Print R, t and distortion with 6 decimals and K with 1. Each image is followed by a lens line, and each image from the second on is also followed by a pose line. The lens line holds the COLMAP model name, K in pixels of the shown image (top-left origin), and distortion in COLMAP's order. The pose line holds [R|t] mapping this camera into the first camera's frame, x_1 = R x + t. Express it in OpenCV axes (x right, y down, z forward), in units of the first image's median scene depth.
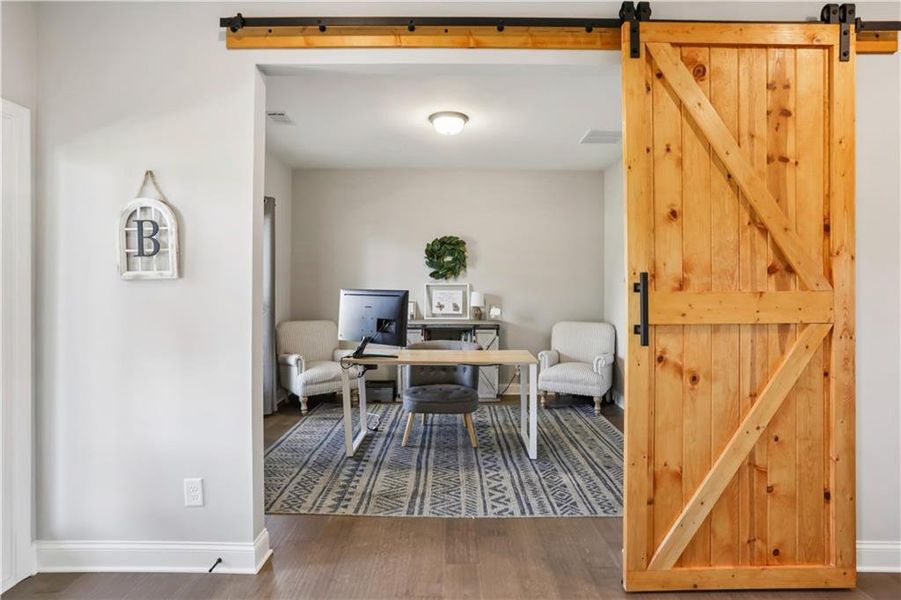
lens RADIAL K [[437.7, 0, 442.7], [0, 437.7, 281.9], [0, 0, 1]] dist [-0.045406, 0.010508]
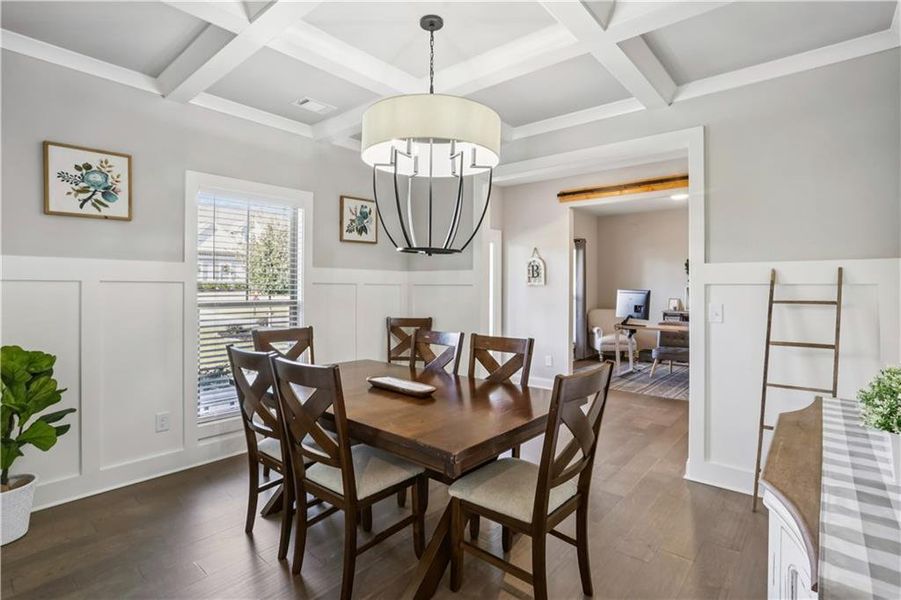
lens RADIAL K [[437.7, 0, 451.5], [0, 437.7, 290.8], [0, 0, 1]] dist [-0.045406, 0.010508]
pose [[0.761005, 0.003843, -0.648734, 0.467940], [0.004781, 0.999922, 0.011532, -0.003541], [0.648728, -0.011878, 0.760928, -0.944524]]
